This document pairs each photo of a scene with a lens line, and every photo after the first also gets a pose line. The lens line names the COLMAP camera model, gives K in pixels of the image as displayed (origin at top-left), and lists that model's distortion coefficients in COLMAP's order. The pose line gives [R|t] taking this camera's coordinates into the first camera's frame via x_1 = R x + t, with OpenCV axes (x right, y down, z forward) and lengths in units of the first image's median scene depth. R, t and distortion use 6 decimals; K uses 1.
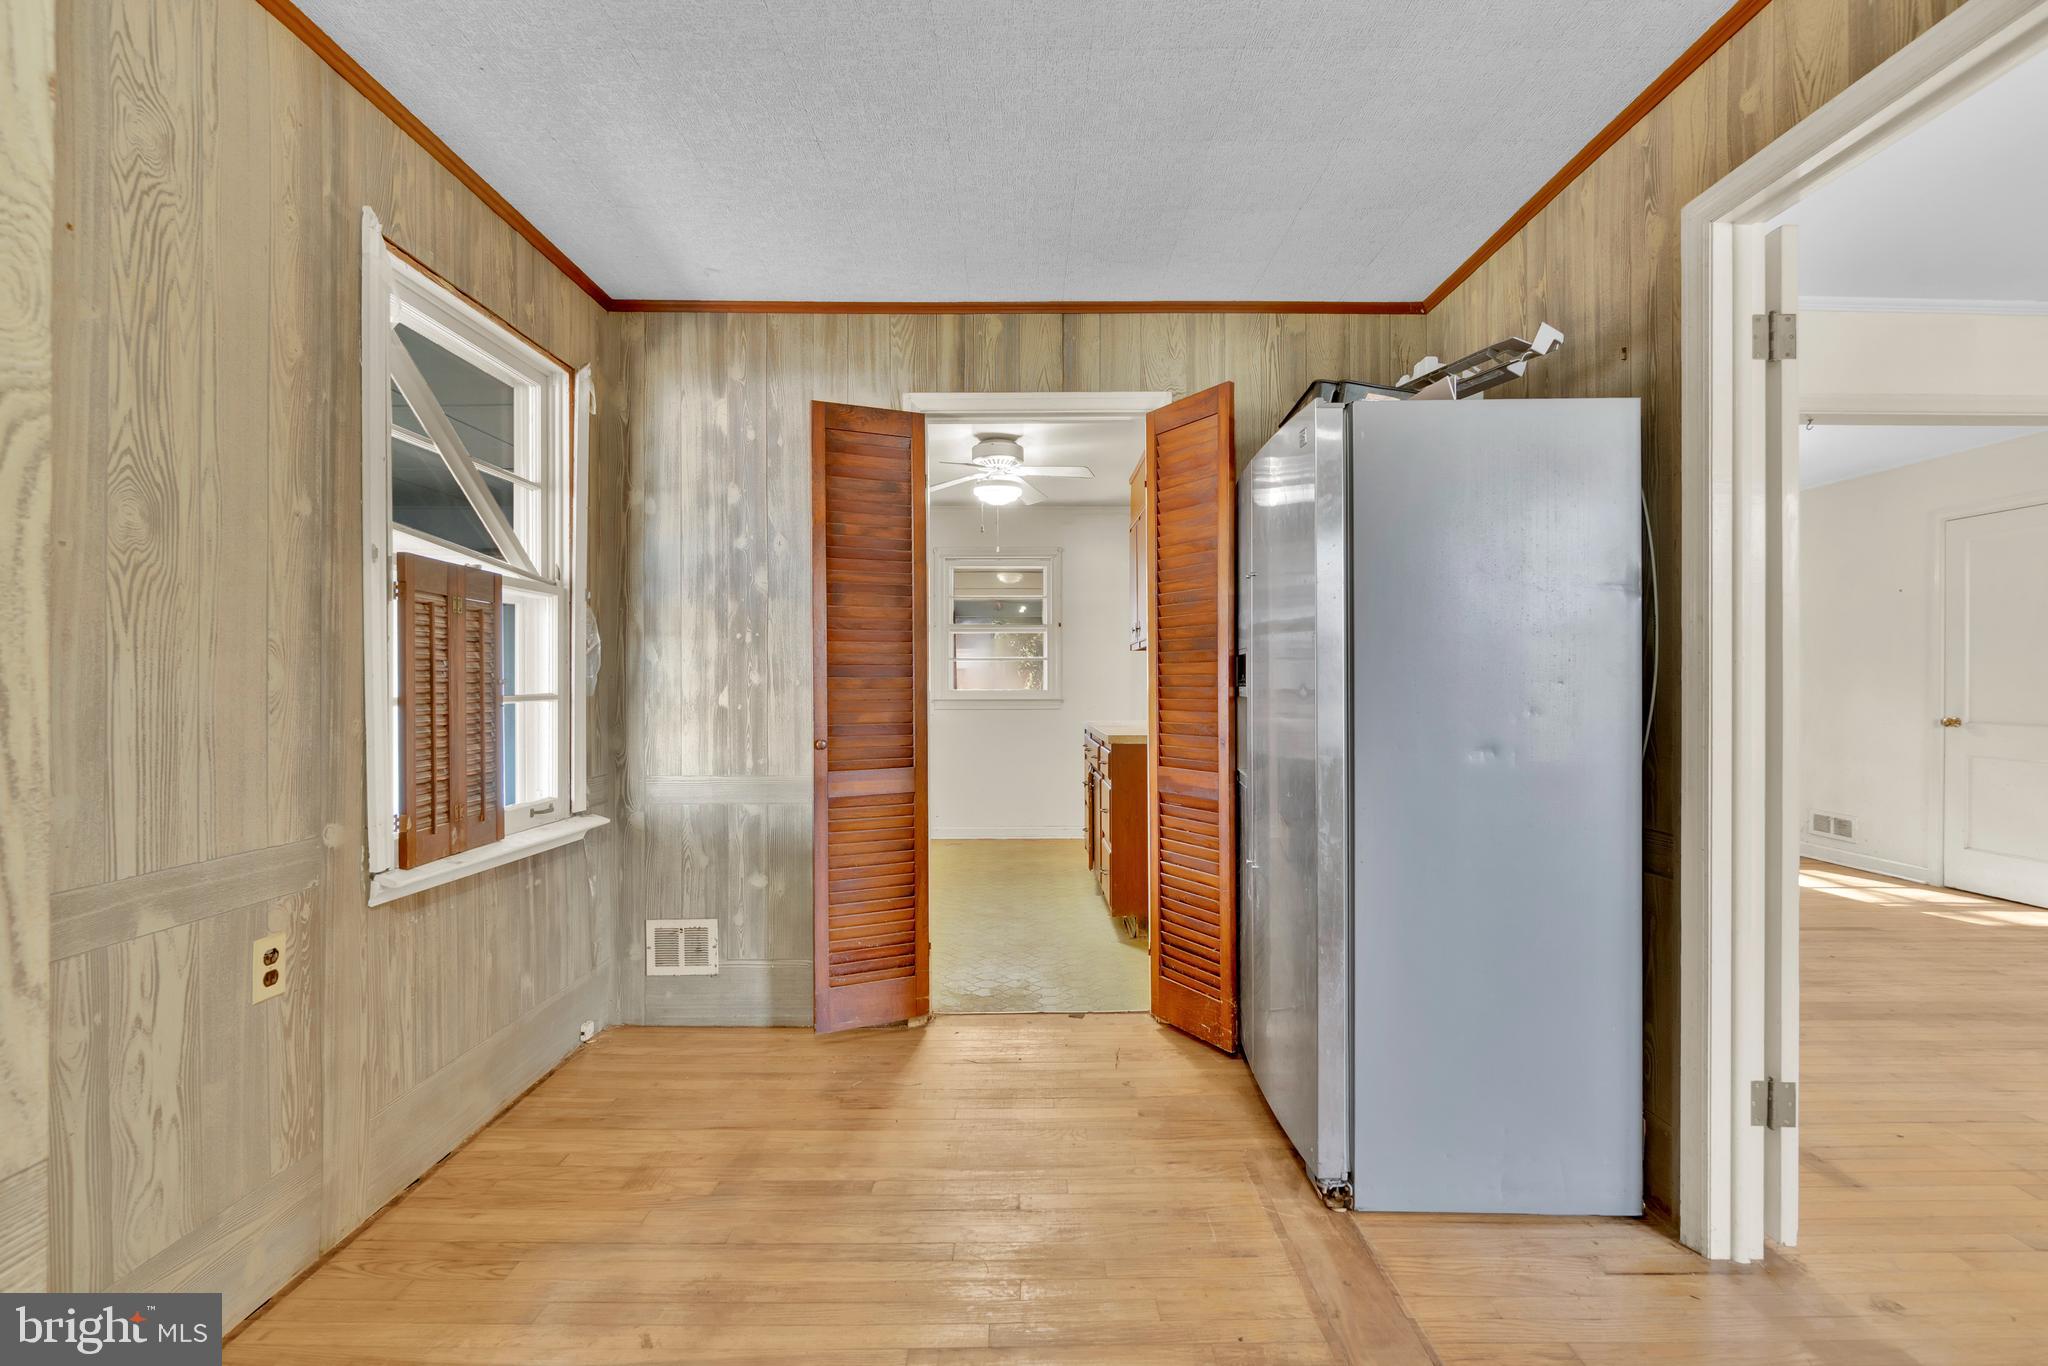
lens RADIAL K [[906.2, 0, 1028.5], [0, 906.2, 678.6], [0, 0, 1]] dist [-0.000338, -0.001520]
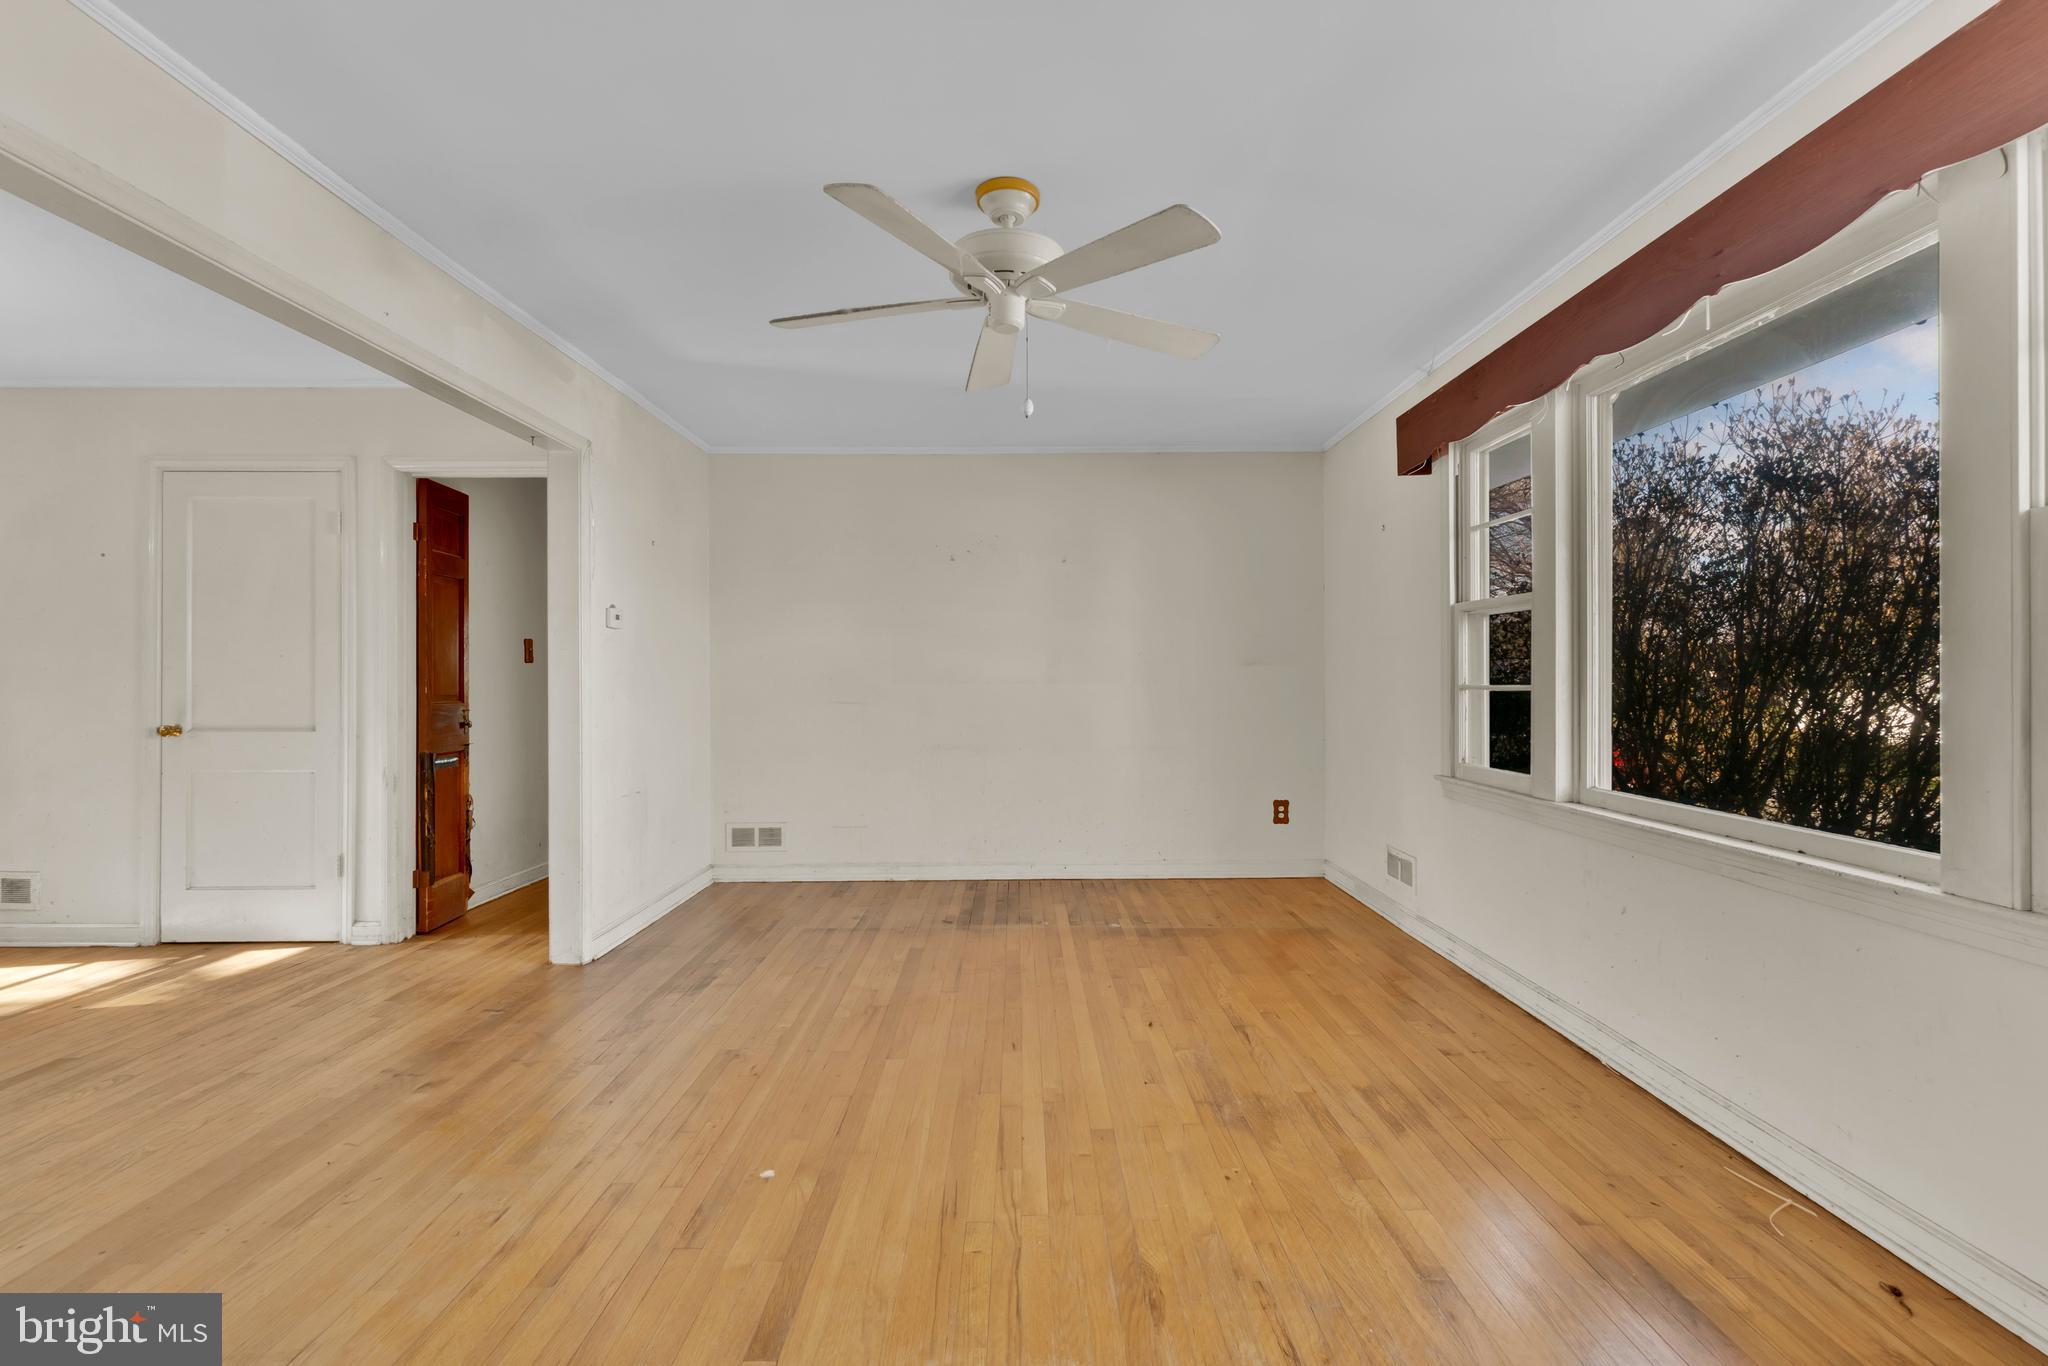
lens RADIAL K [[906.2, 0, 1030.3], [0, 906.2, 682.2], [0, 0, 1]] dist [-0.000338, -0.001520]
pose [[-0.000926, -0.002219, 0.999997, 0.388661], [-0.003246, 0.999992, 0.002216, 0.004137], [-0.999994, -0.003244, -0.000933, 0.419654]]
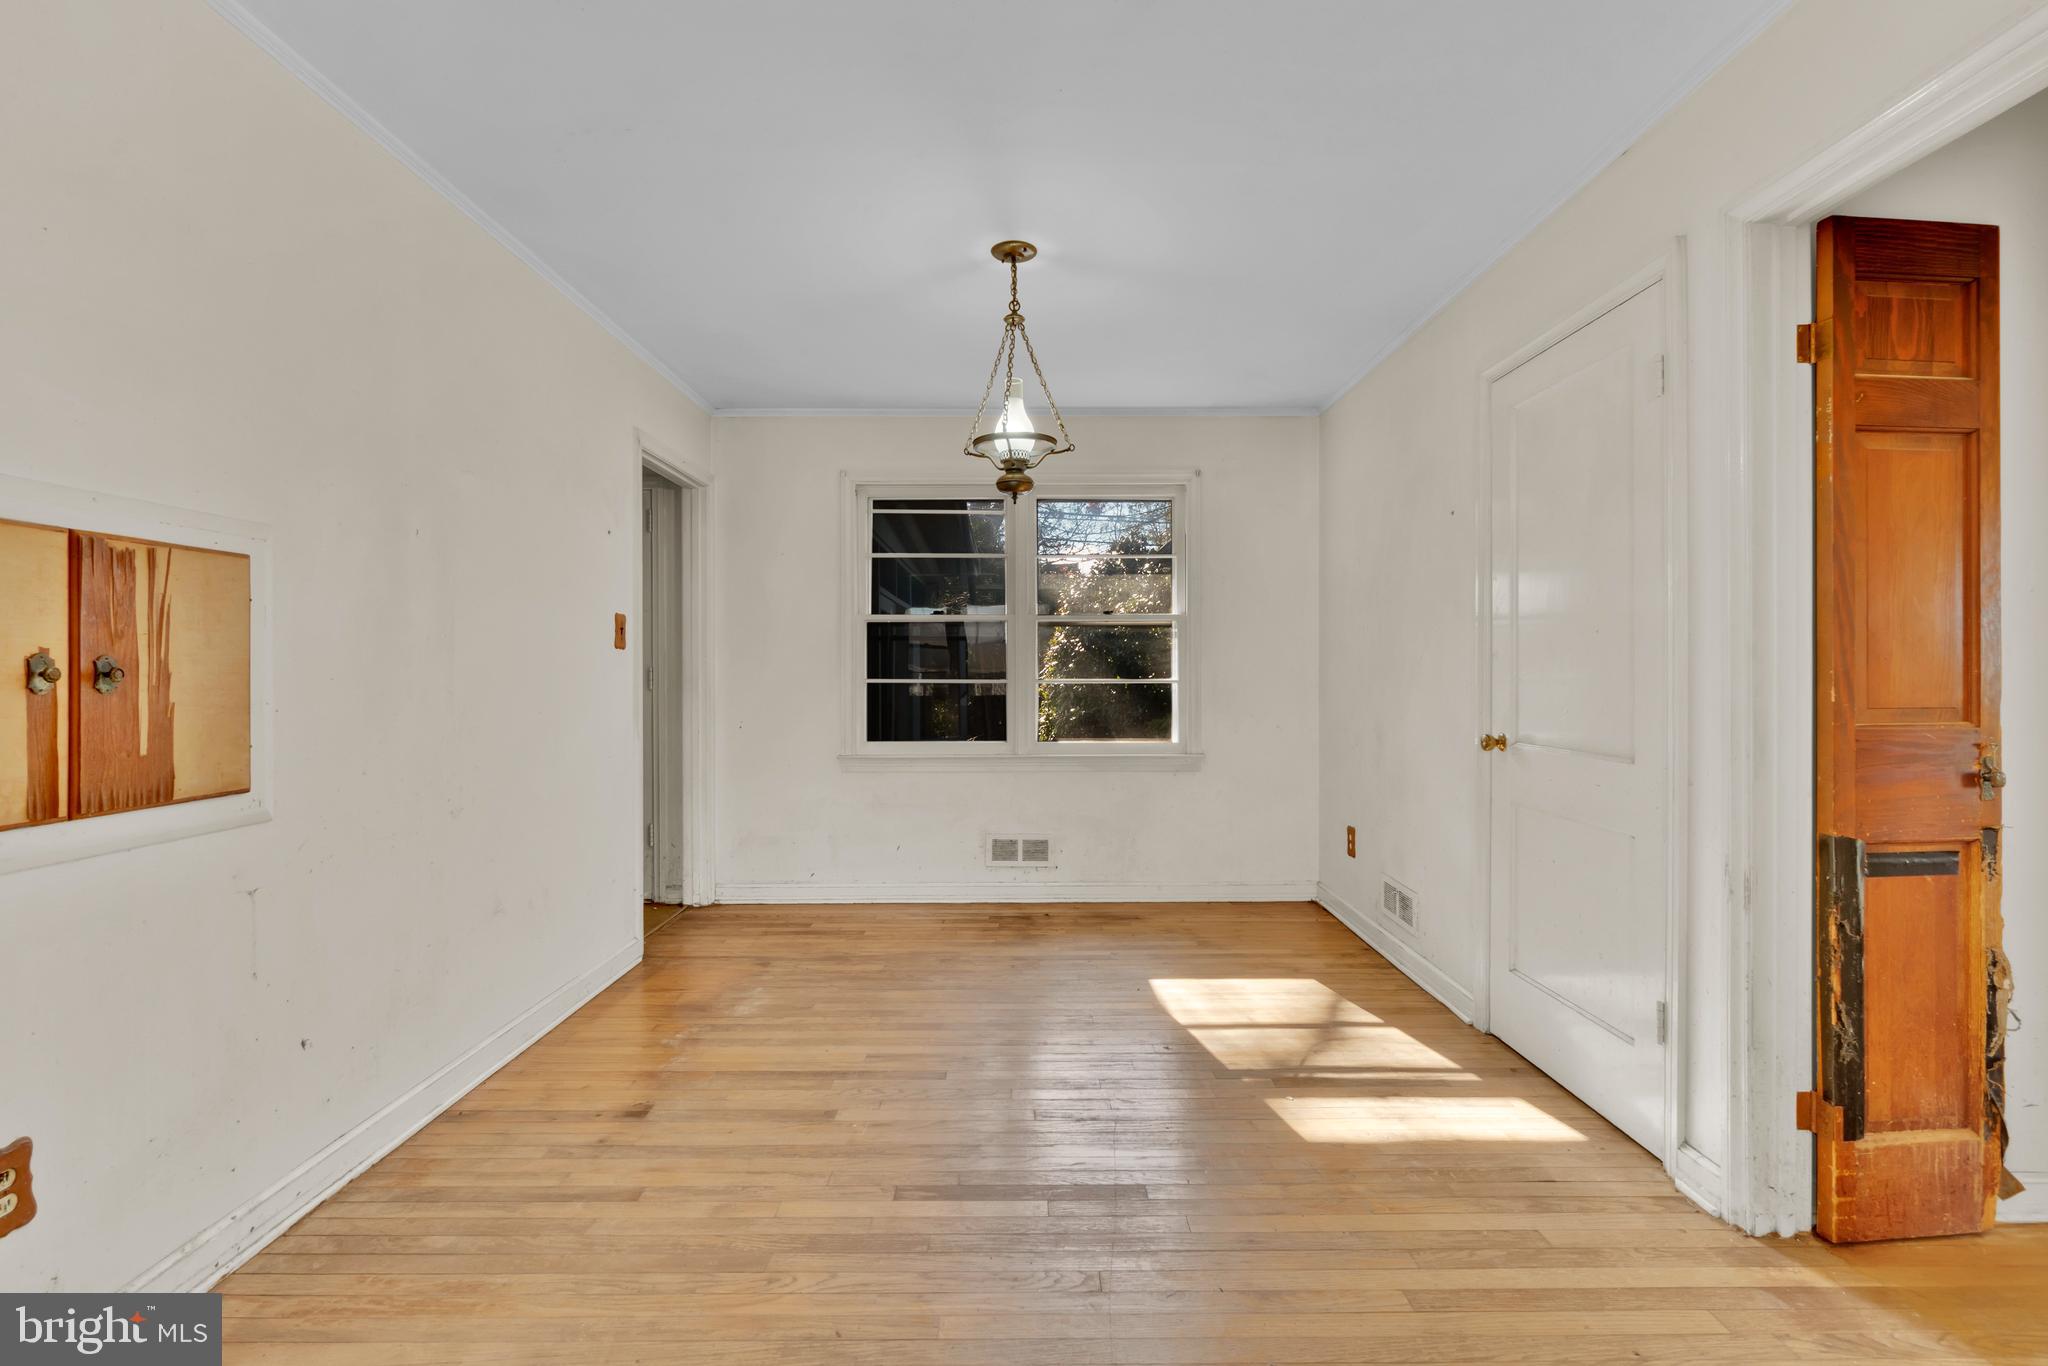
lens RADIAL K [[906.2, 0, 1033.1], [0, 906.2, 672.5], [0, 0, 1]] dist [-0.000338, -0.001520]
pose [[0.999989, -0.001799, -0.004269, 1.204782], [0.001830, 0.999972, 0.007218, 0.001580], [0.004256, -0.007226, 0.999965, 0.717662]]
